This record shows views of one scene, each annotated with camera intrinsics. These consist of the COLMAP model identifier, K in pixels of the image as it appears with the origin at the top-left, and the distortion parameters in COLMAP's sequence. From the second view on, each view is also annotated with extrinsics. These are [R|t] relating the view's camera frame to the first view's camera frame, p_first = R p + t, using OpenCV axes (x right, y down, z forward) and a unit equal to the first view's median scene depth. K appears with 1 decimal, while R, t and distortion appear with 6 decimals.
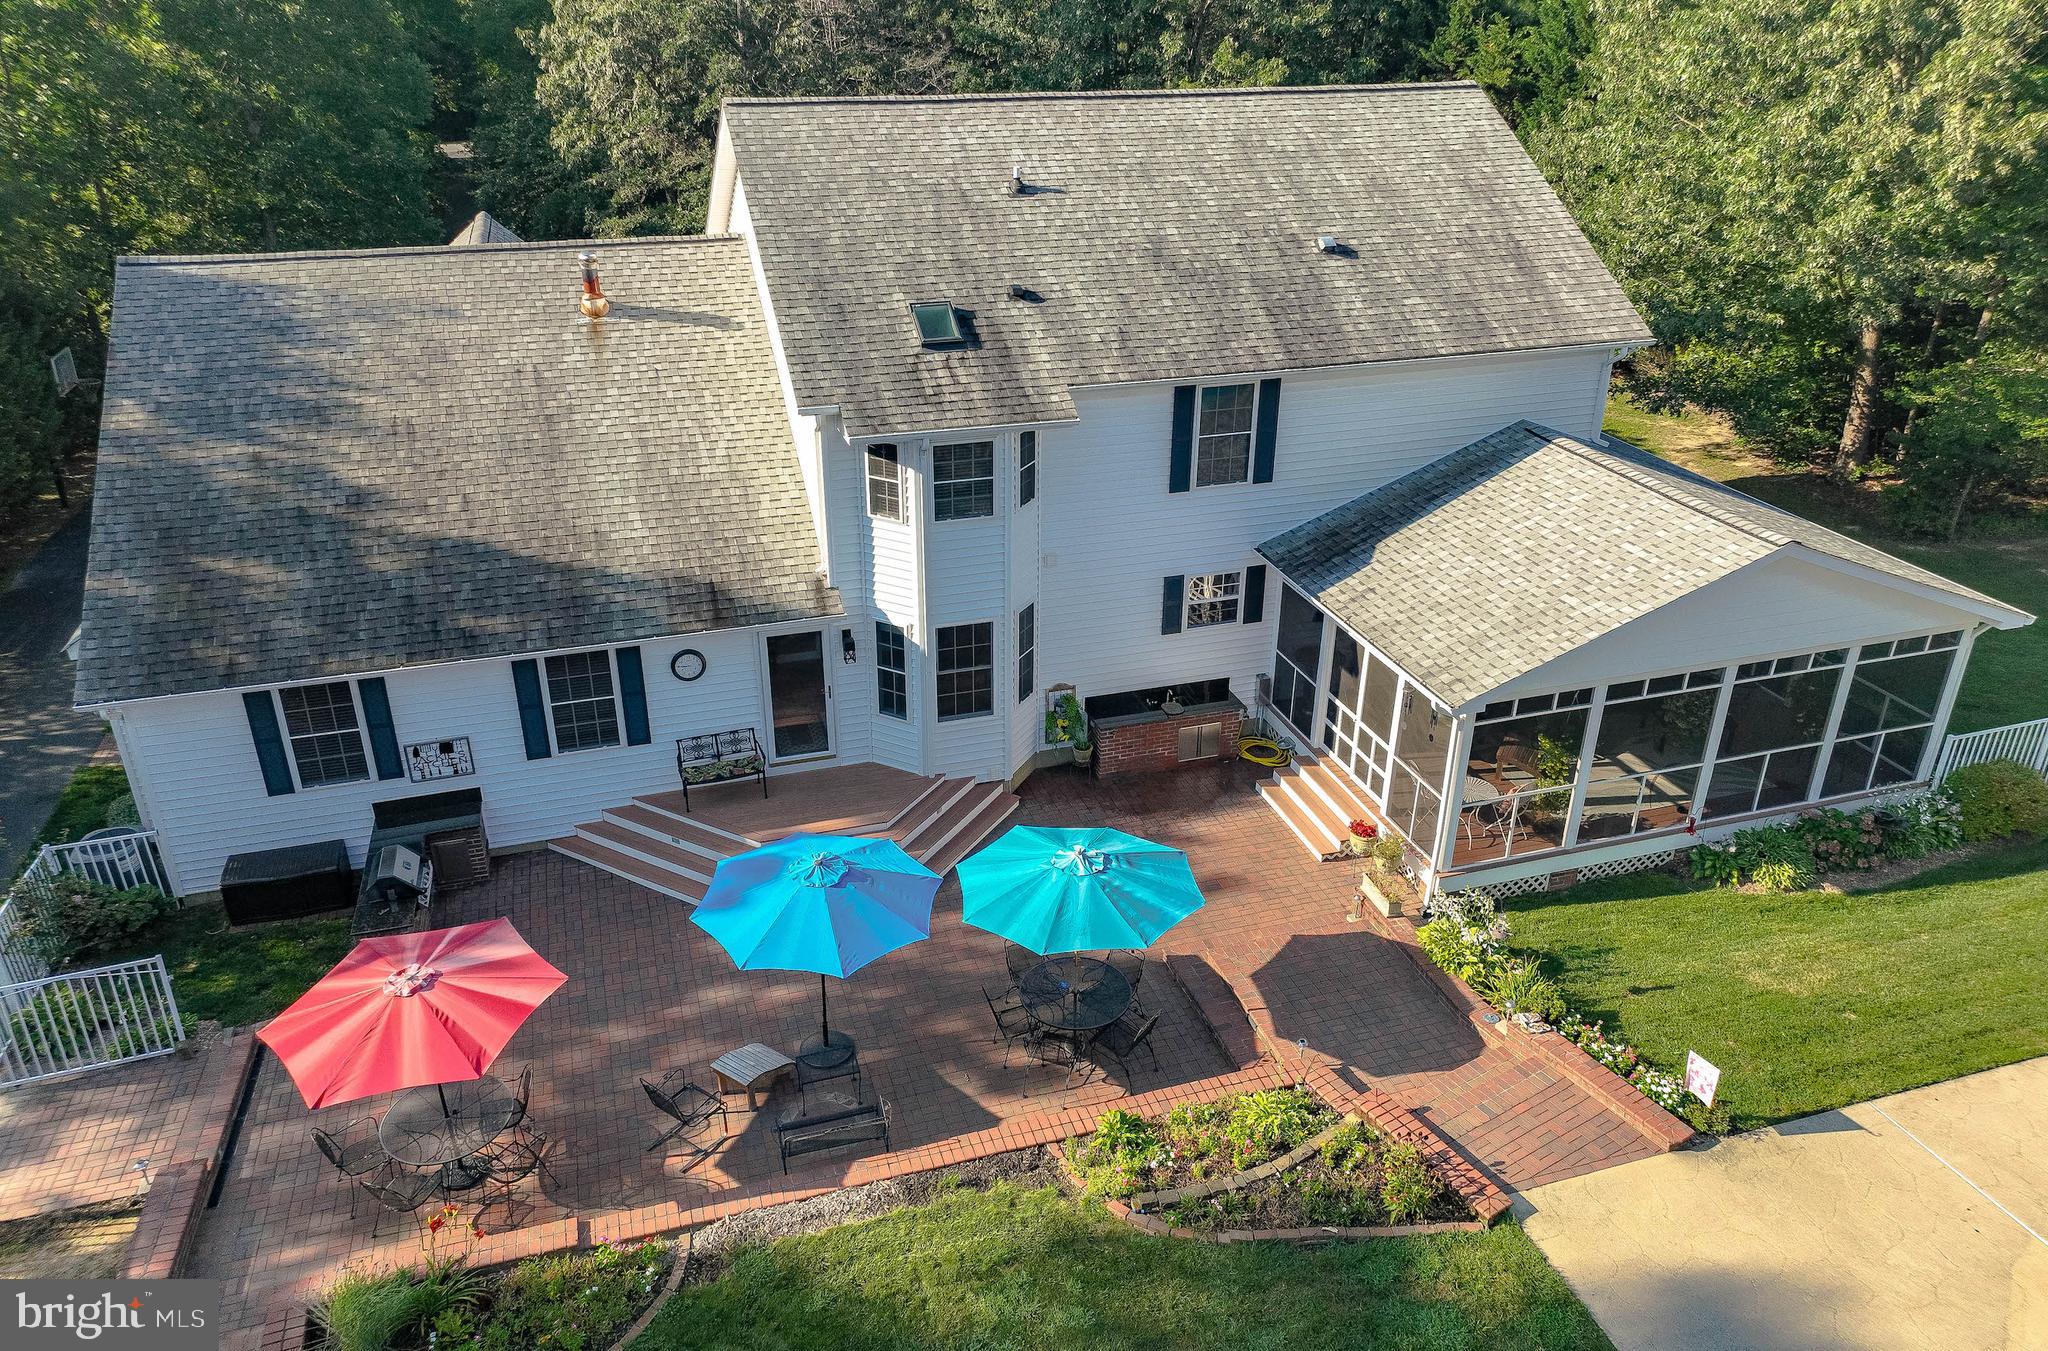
lens RADIAL K [[1409.6, 0, 1024.2], [0, 1409.6, 653.3], [0, 0, 1]] dist [-0.003701, -0.001322]
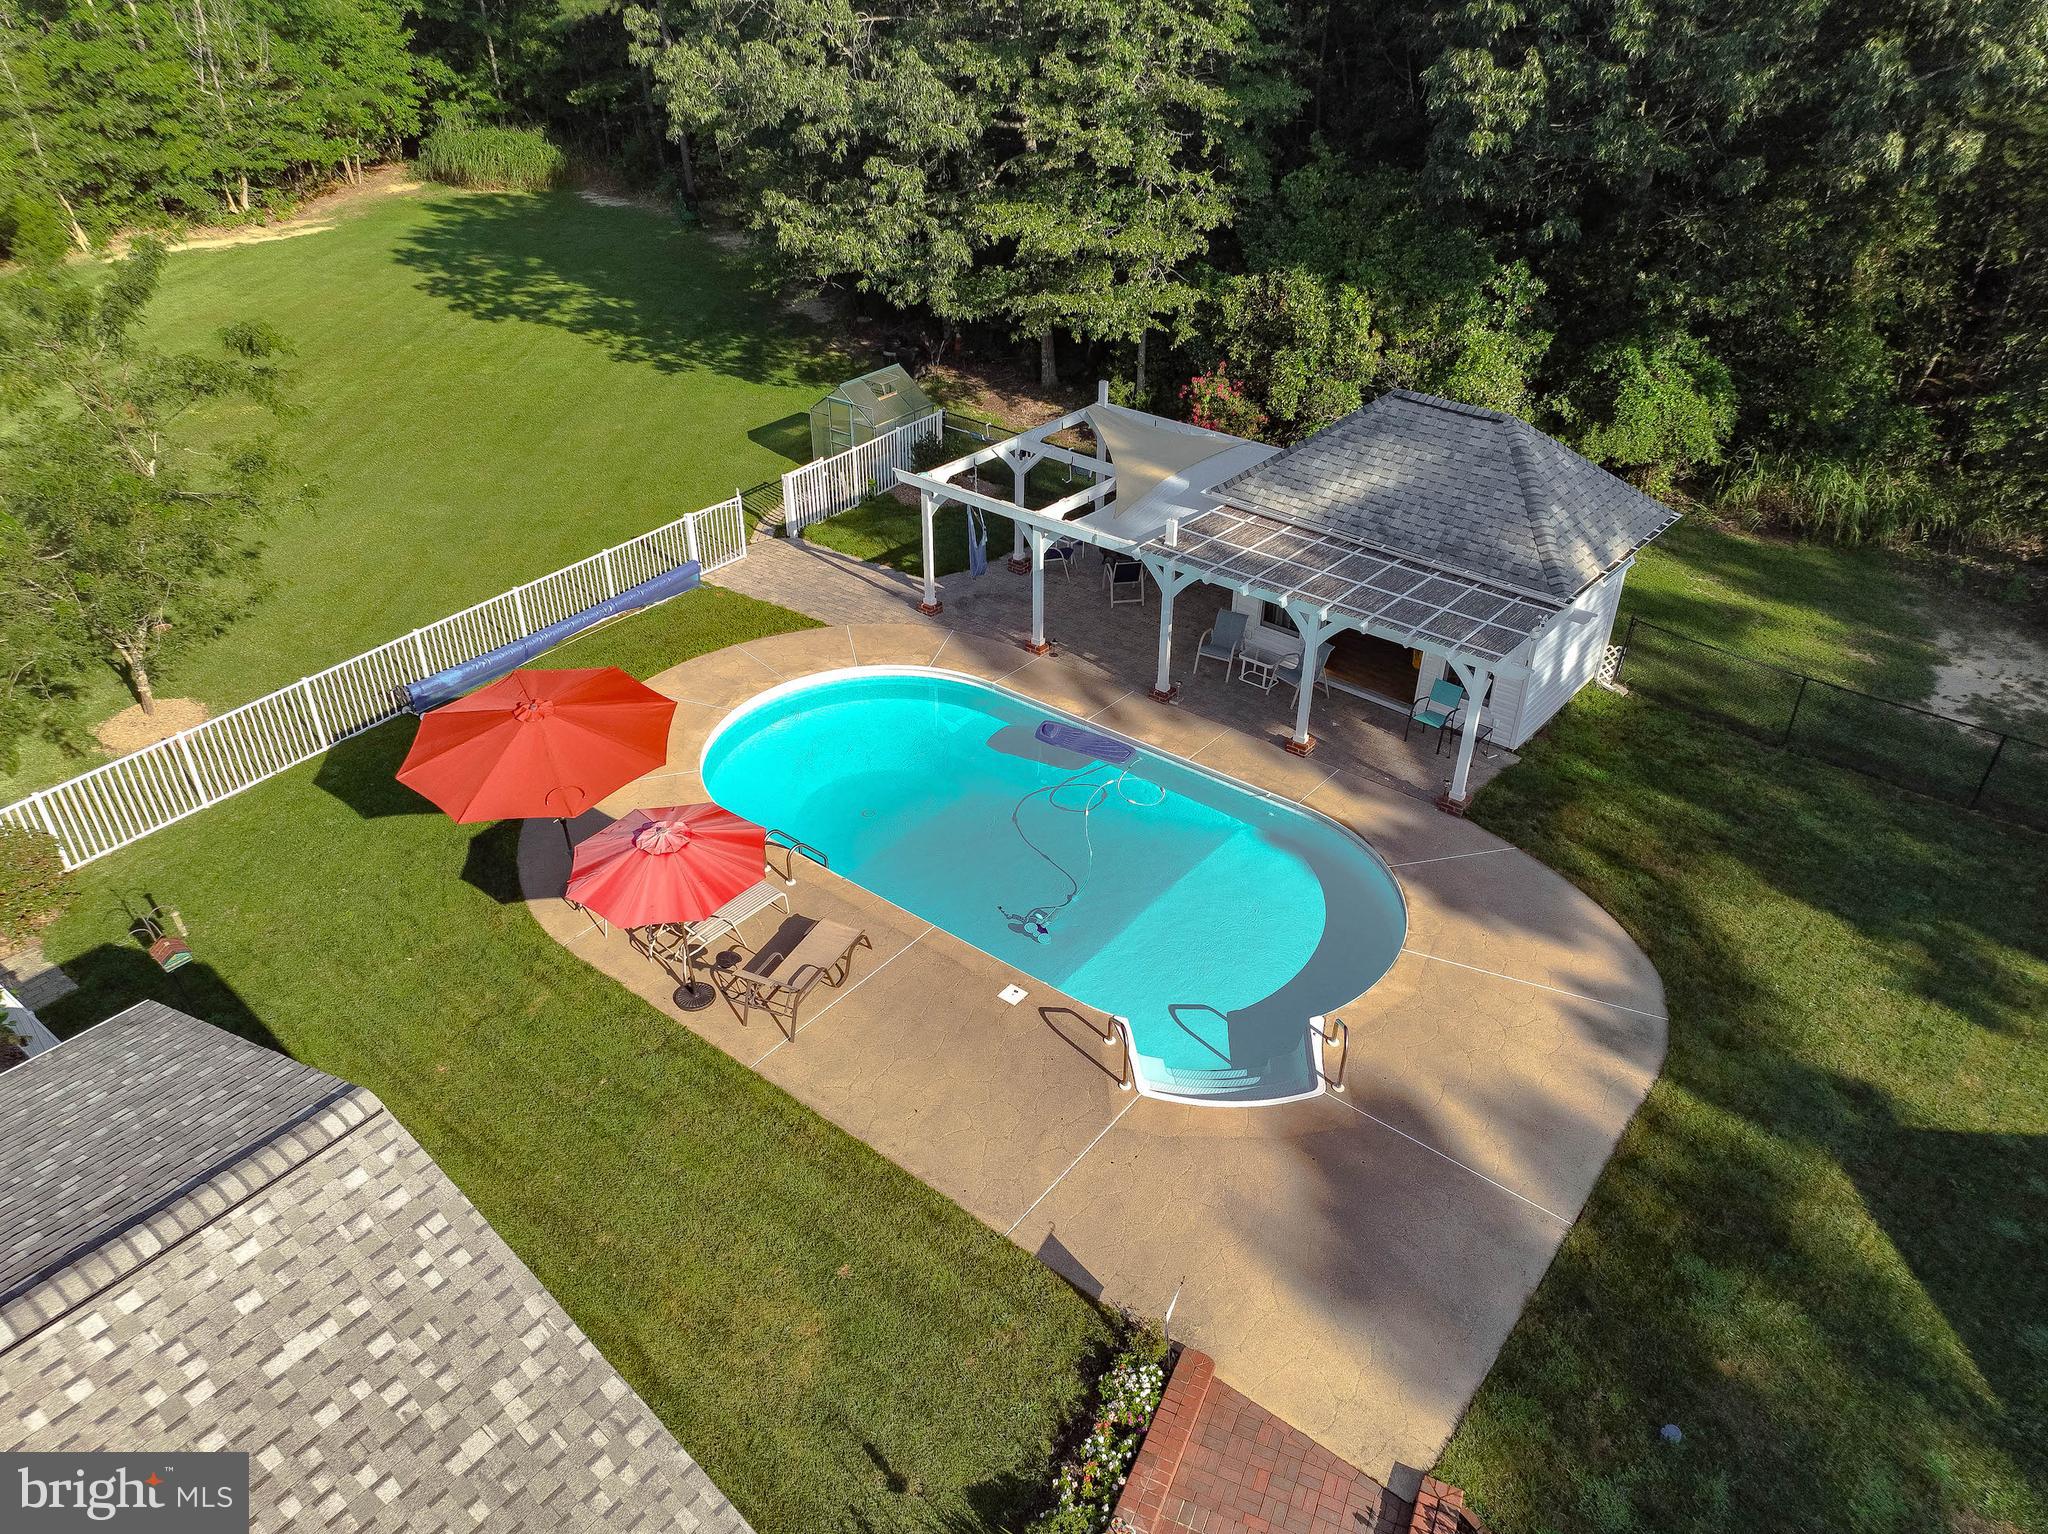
lens RADIAL K [[1419.3, 0, 1028.1], [0, 1419.3, 776.8], [0, 0, 1]] dist [0.007267, -0.000058]
pose [[-0.560511, -0.458571, 0.689594, 0.041499], [0.342739, 0.629583, 0.697248, -0.438113], [-0.753895, 0.627166, -0.195718, 0.750562]]
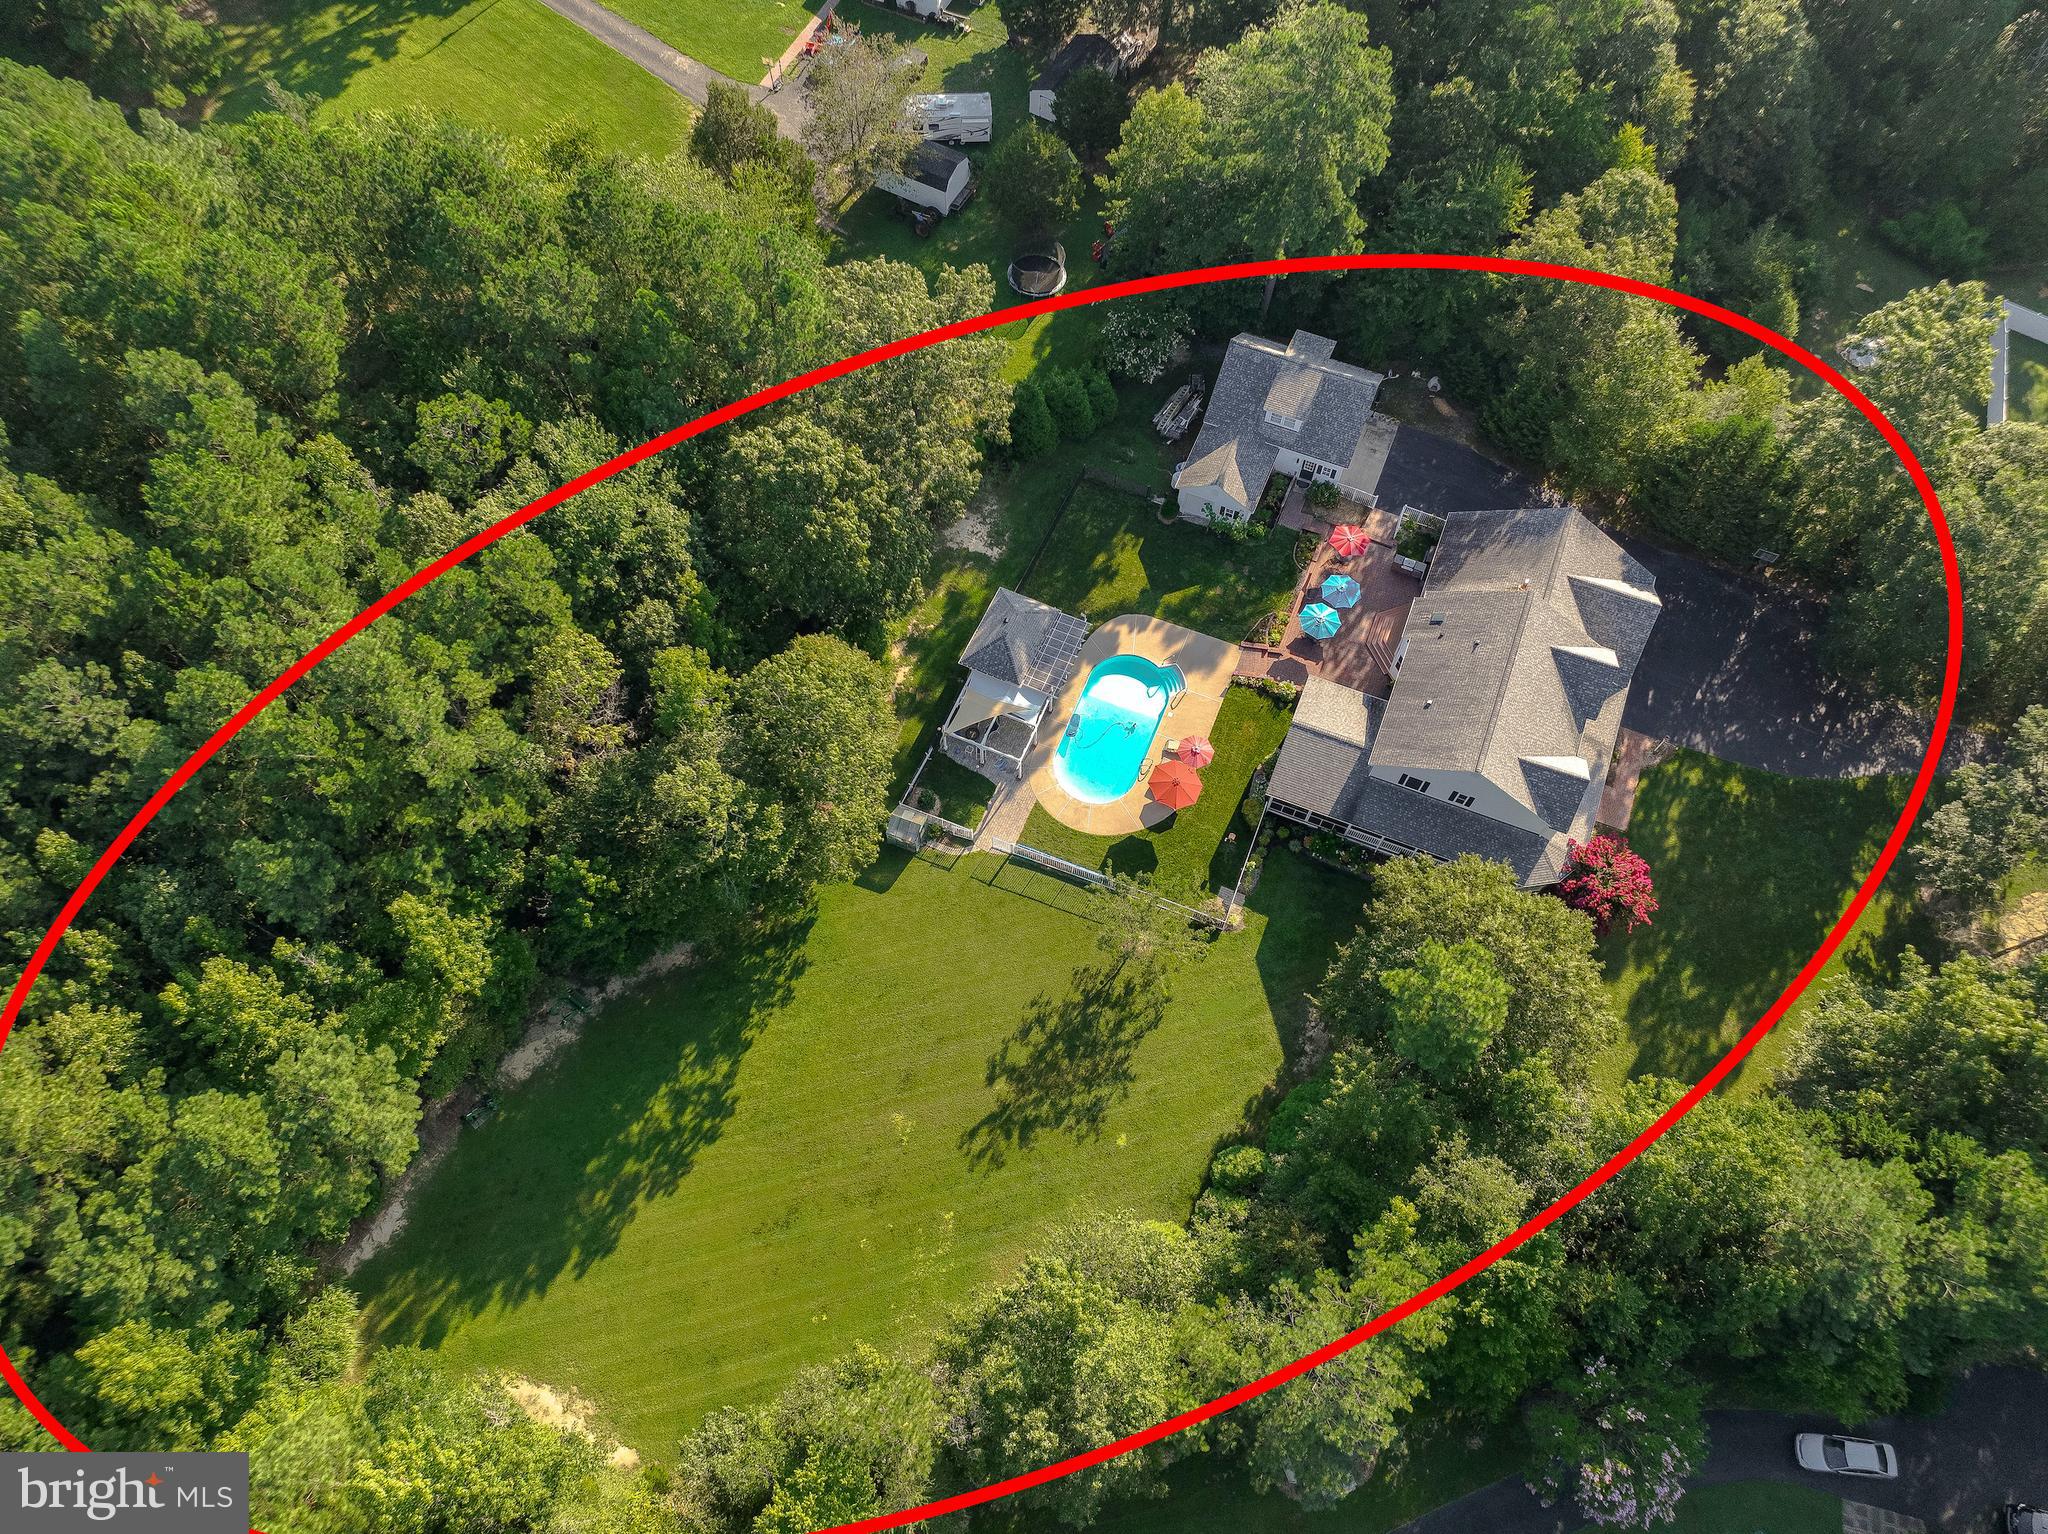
lens RADIAL K [[1419.3, 0, 1028.1], [0, 1419.3, 776.8], [0, 0, 1]] dist [0.007267, -0.000058]
pose [[-0.635326, 0.690390, -0.346011, 2.737169], [-0.336828, 0.155456, 0.928644, -3.993628], [0.694916, 0.706538, 0.133778, -0.163543]]
